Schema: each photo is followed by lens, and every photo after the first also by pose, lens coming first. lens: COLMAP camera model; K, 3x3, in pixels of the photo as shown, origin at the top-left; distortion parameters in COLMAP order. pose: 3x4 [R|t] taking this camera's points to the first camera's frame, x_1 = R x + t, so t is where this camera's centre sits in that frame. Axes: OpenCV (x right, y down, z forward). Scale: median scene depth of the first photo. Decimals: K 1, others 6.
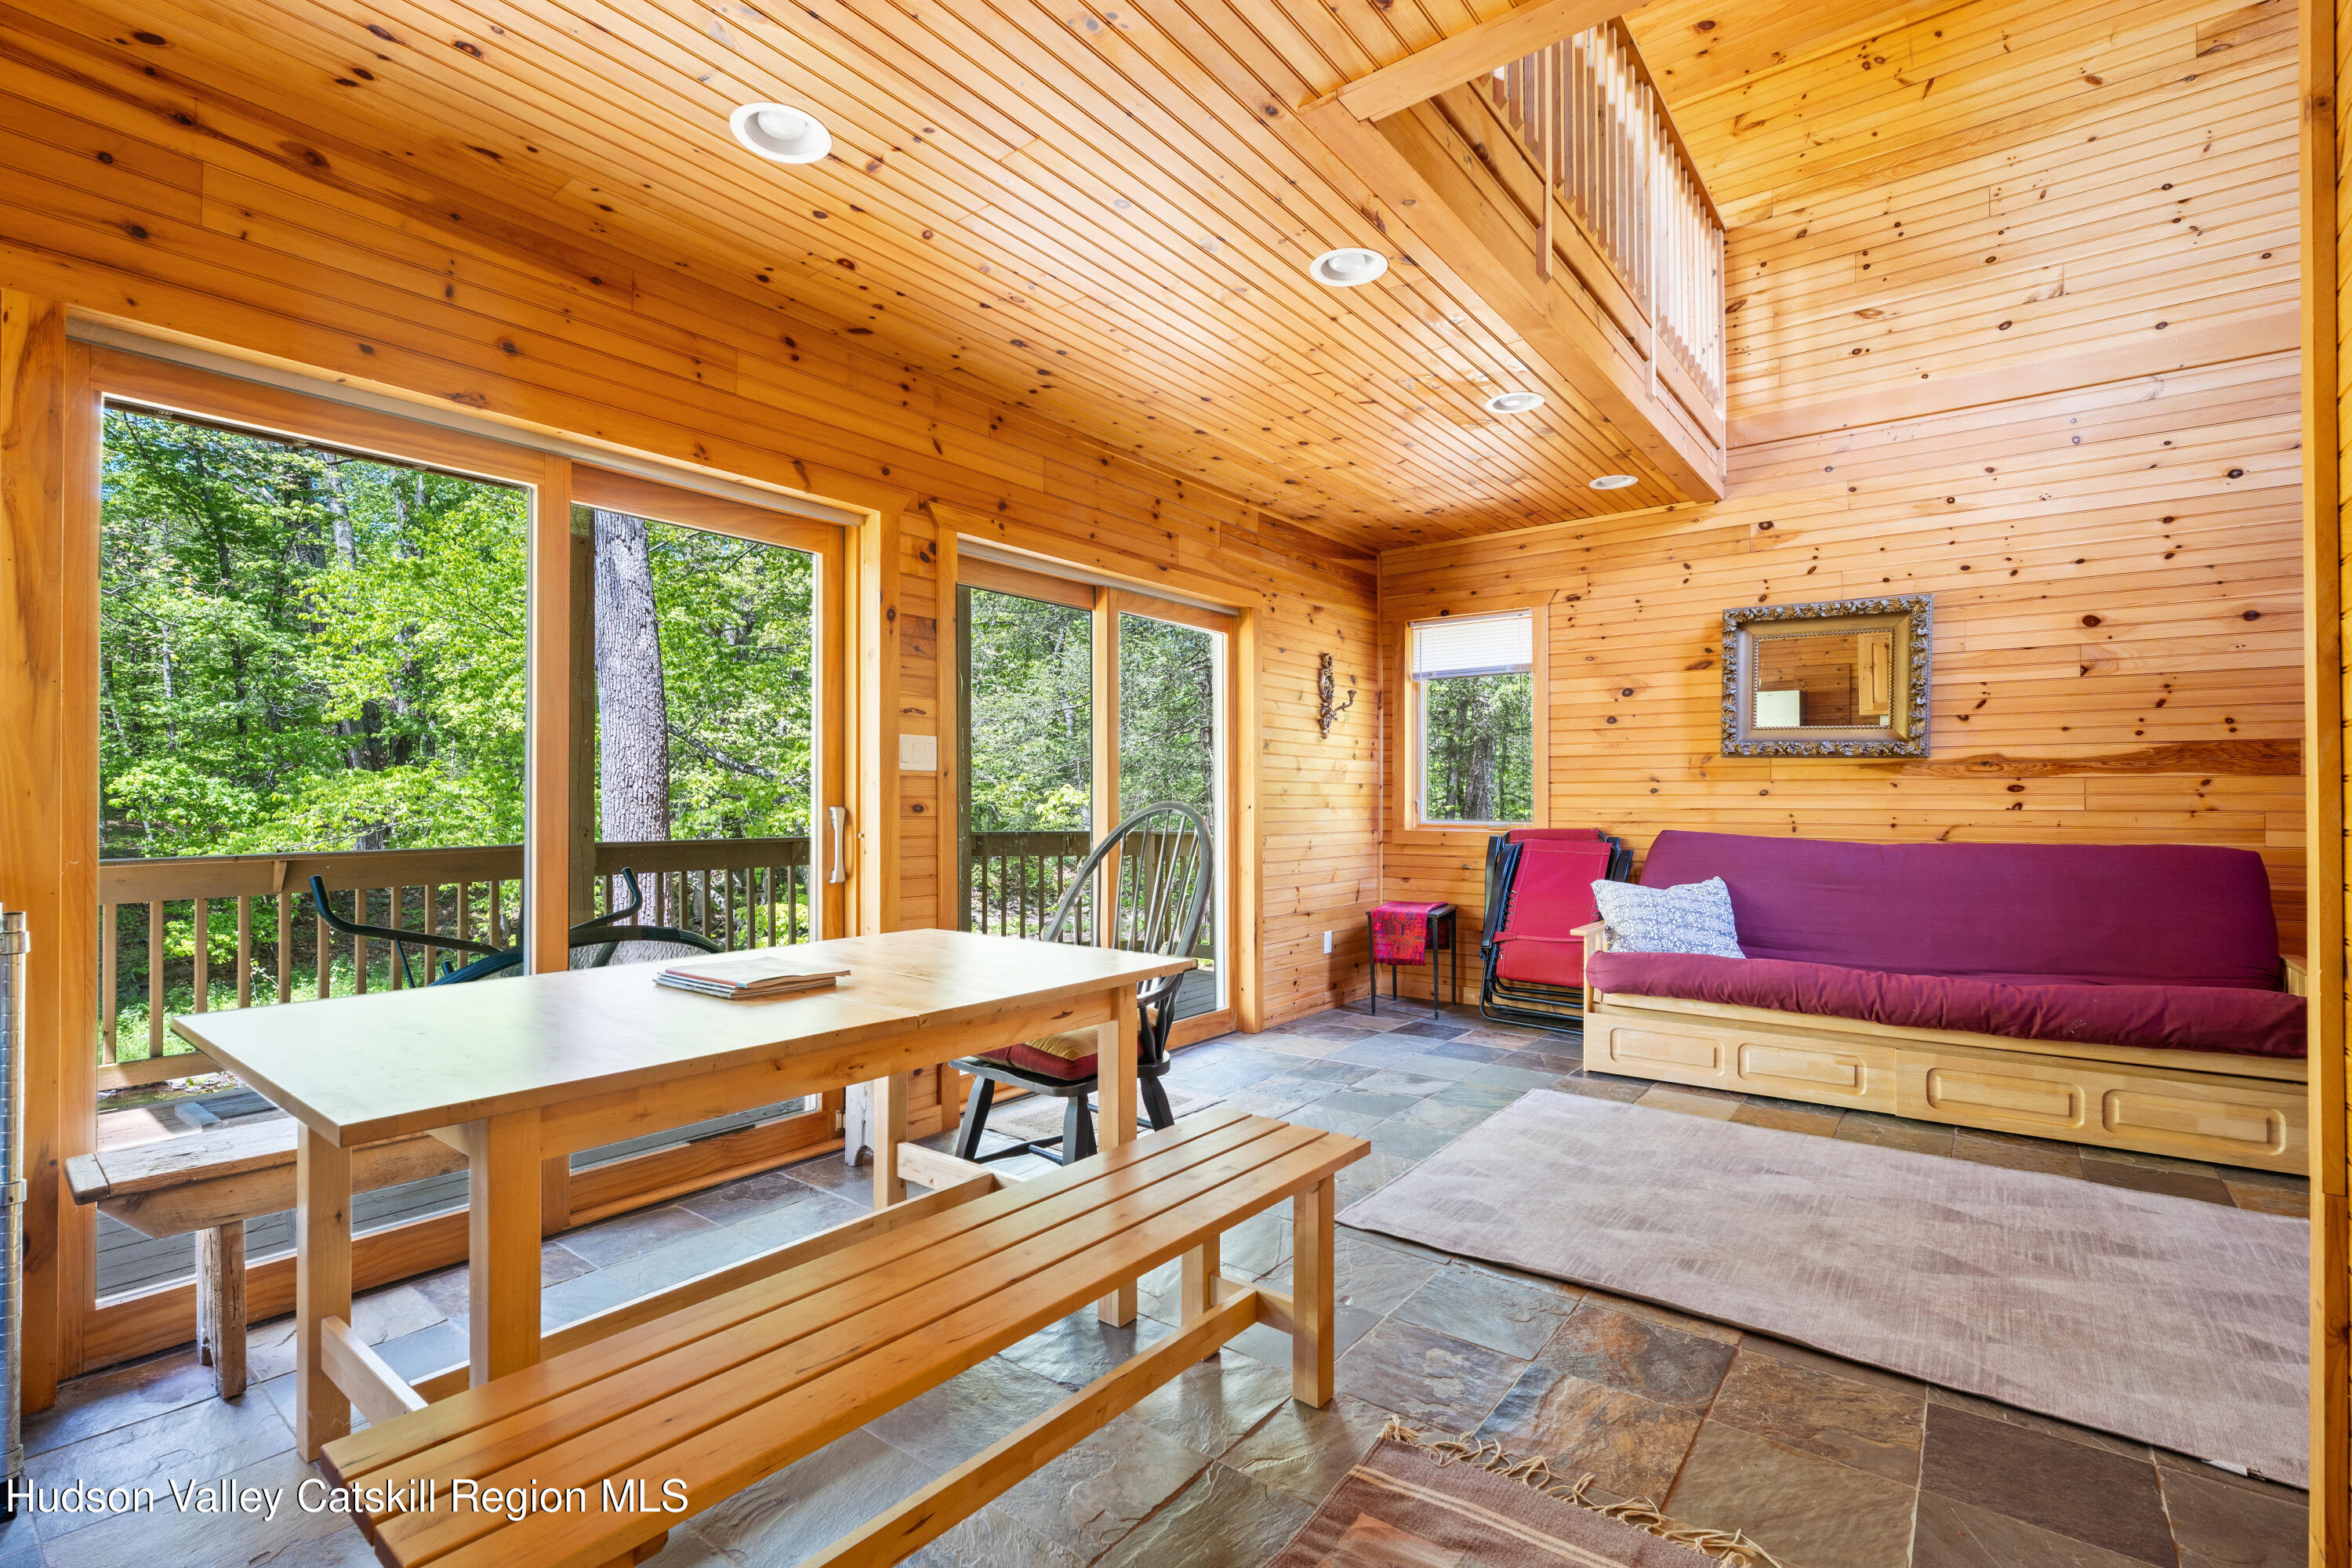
lens RADIAL K [[1046.2, 0, 1172.3], [0, 1046.2, 790.6], [0, 0, 1]] dist [-0.001977, 0.000364]
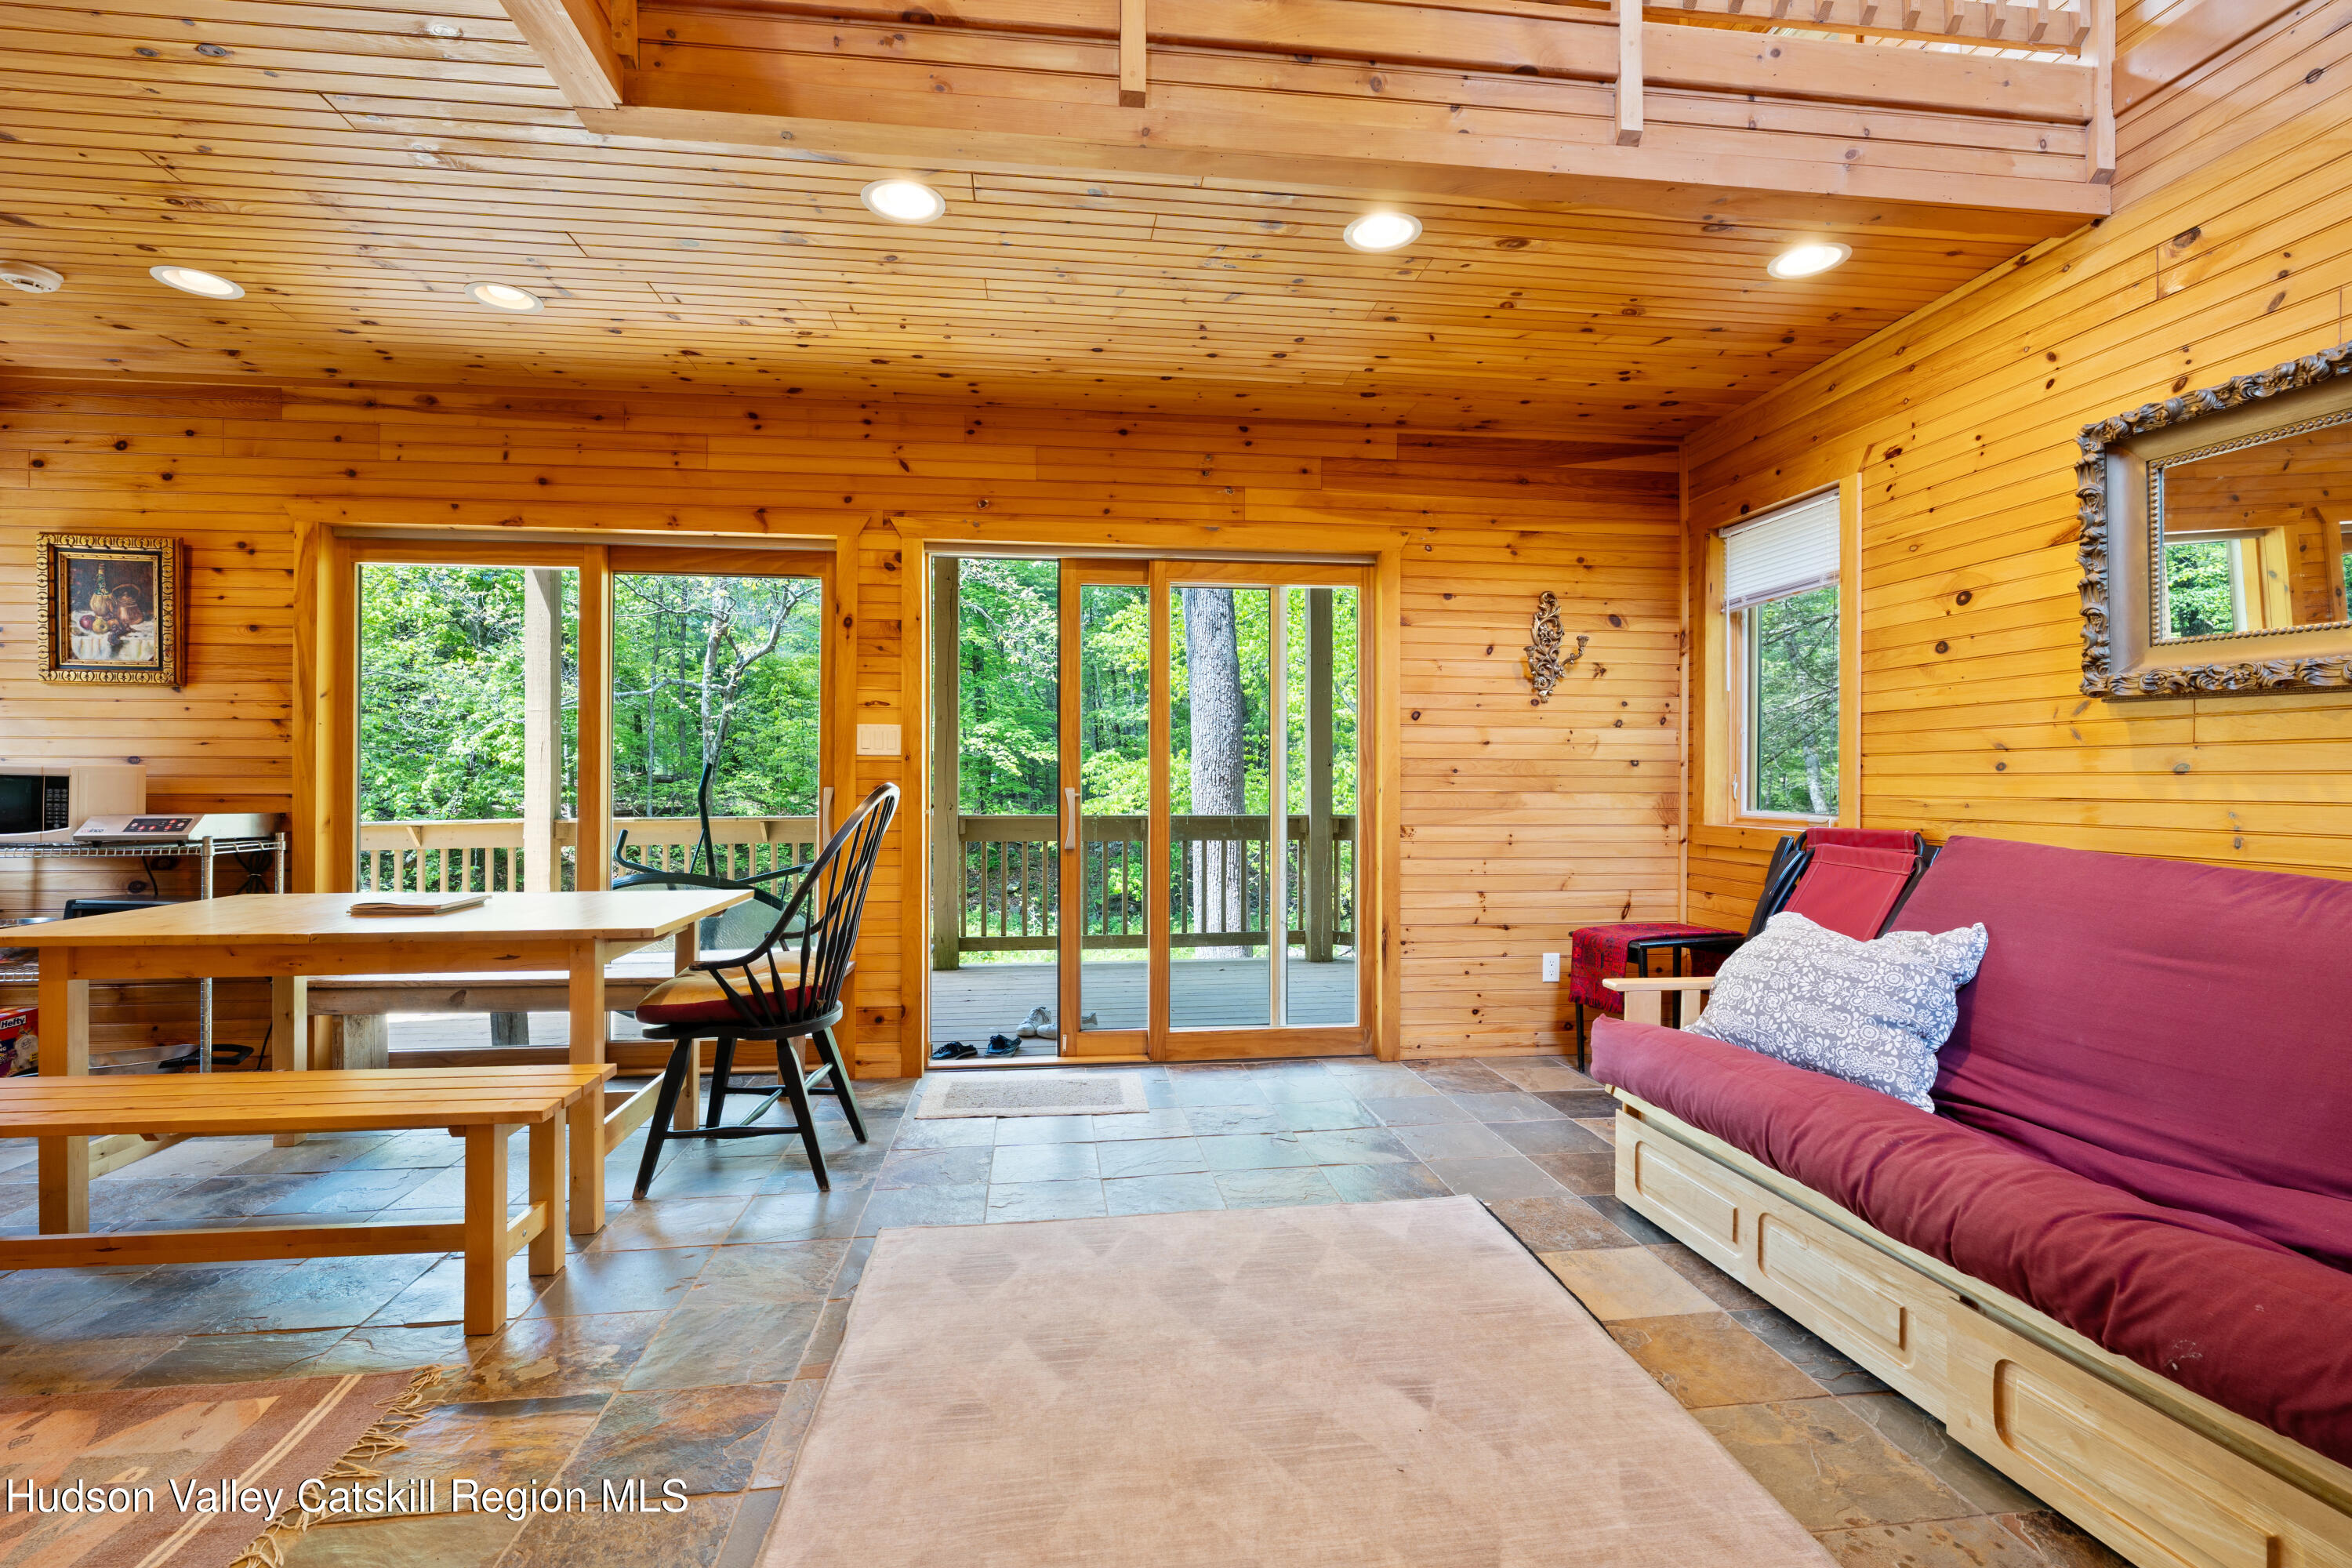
lens RADIAL K [[1063.8, 0, 1180.6], [0, 1063.8, 775.5], [0, 0, 1]] dist [-0.004428, -0.000110]
pose [[0.711731, -0.002720, -0.702447, 0.715823], [0.005563, 0.999983, 0.001765, 0.001864], [0.702430, -0.005164, 0.711734, 0.363012]]
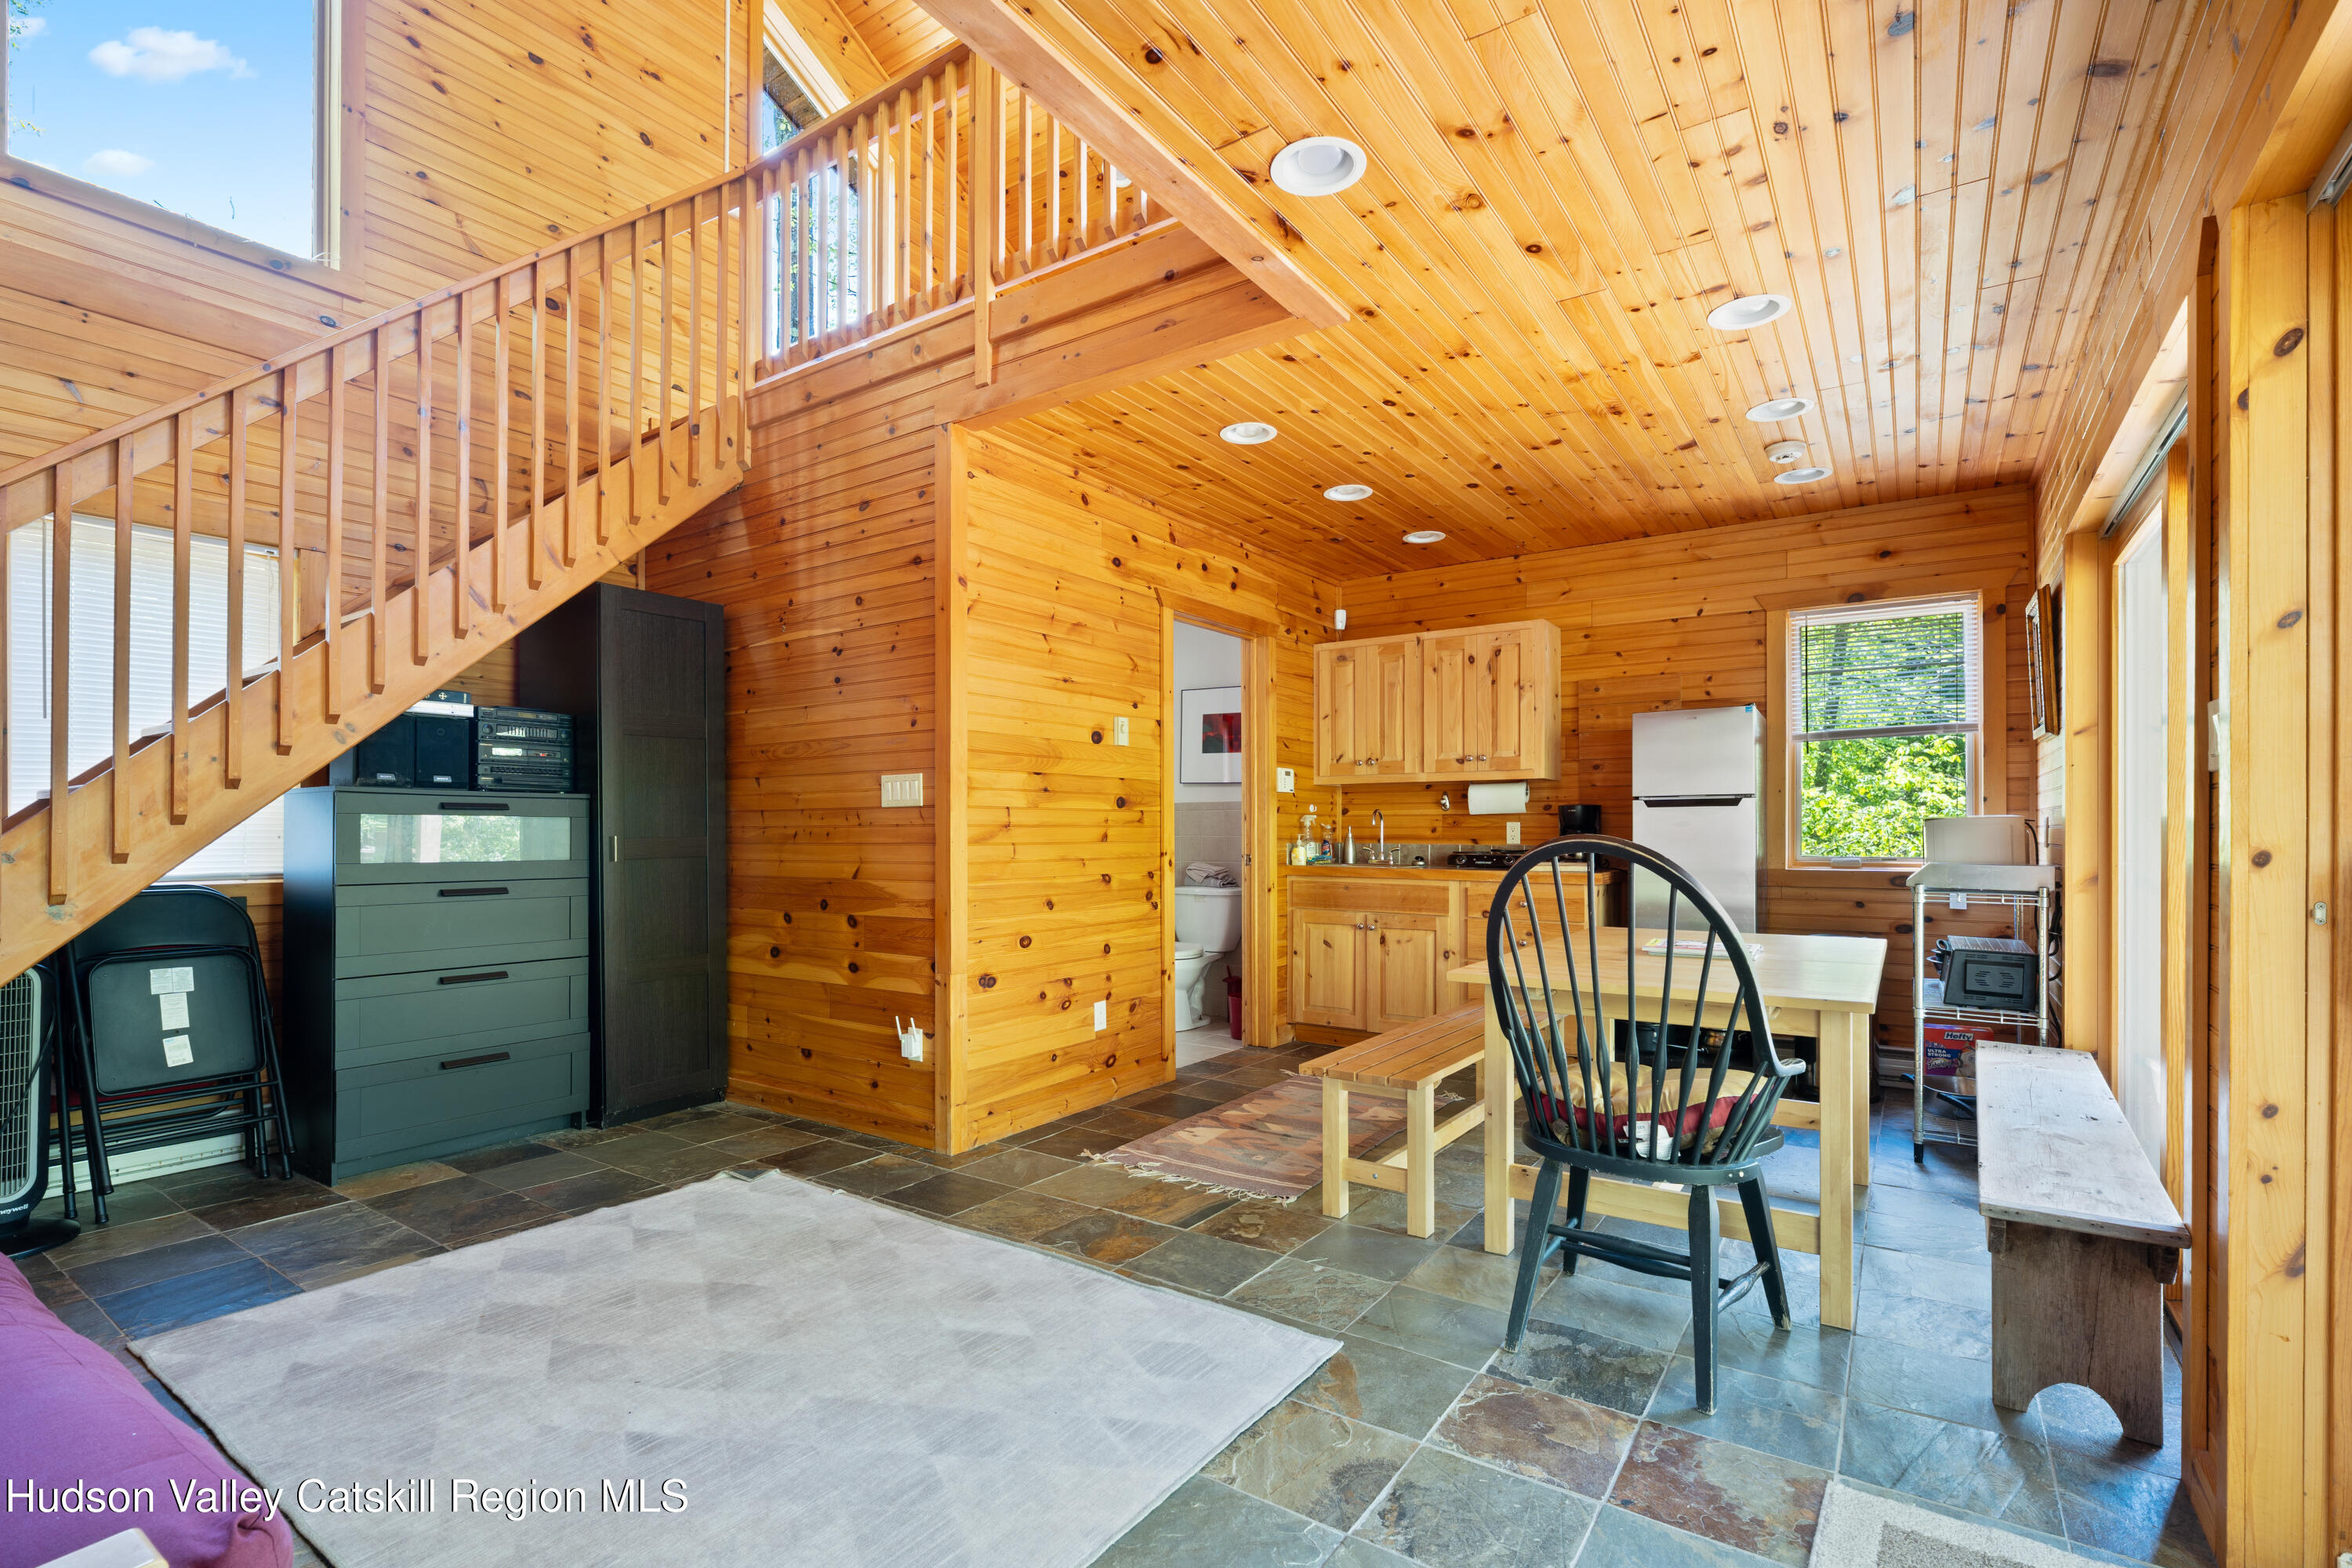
lens RADIAL K [[1067.9, 0, 1174.3], [0, 1067.9, 831.6], [0, 0, 1]] dist [-0.001035, 0.000045]
pose [[-0.998191, -0.002624, -0.060063, 0.236482], [-0.002201, 0.999972, -0.007113, 0.008807], [0.060080, -0.006968, -0.998169, 1.291887]]
